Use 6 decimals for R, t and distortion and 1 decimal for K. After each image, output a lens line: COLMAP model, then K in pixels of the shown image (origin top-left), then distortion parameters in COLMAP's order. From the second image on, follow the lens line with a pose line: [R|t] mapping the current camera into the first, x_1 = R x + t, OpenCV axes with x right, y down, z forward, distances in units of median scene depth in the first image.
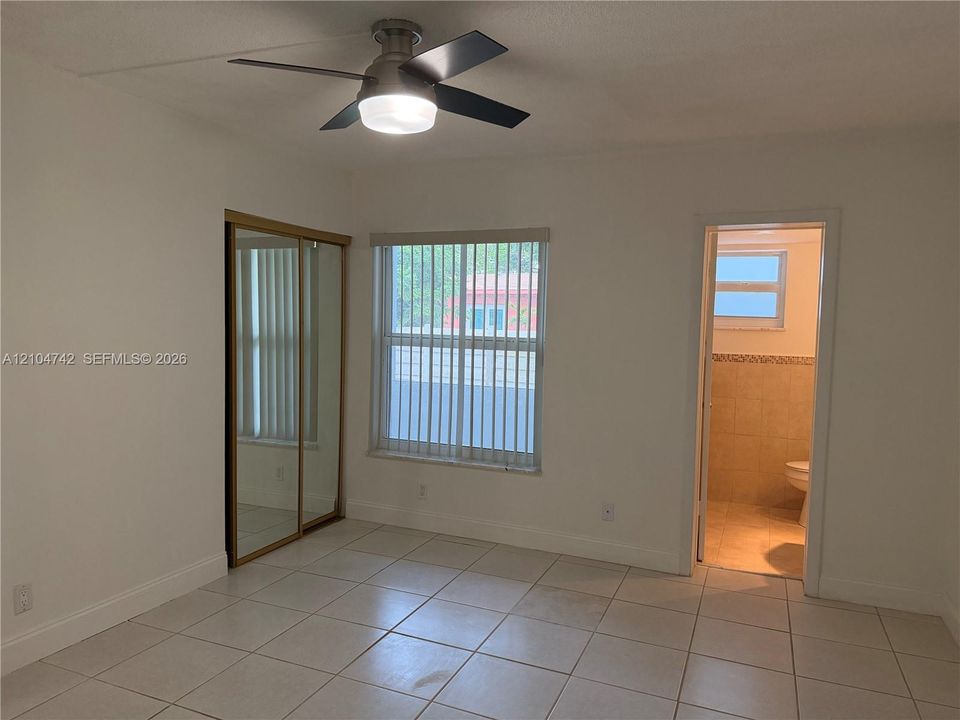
lens RADIAL K [[674.7, 0, 480.0], [0, 674.7, 360.0], [0, 0, 1]] dist [0.049563, -0.000735]
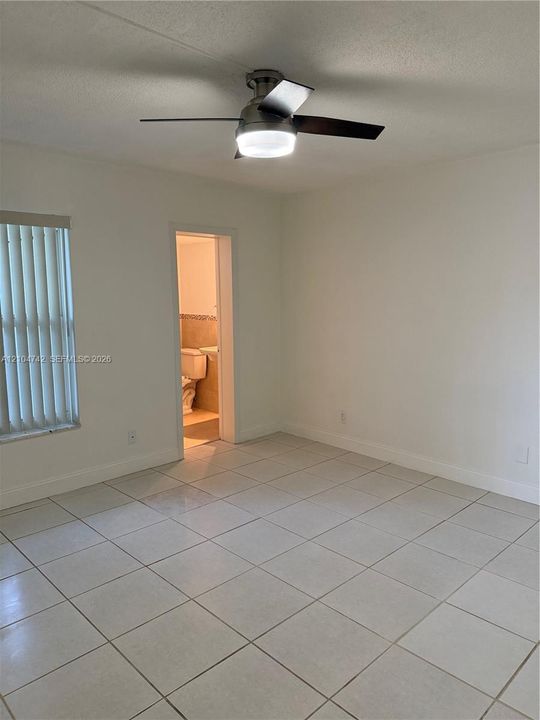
lens RADIAL K [[506.0, 0, 270.0], [0, 506.0, 360.0], [0, 0, 1]] dist [0.049563, -0.000735]
pose [[0.388993, -0.151610, 0.908680, -0.630435], [0.075082, 0.988301, 0.132753, -0.044953], [-0.918176, 0.016585, 0.395826, 0.353233]]
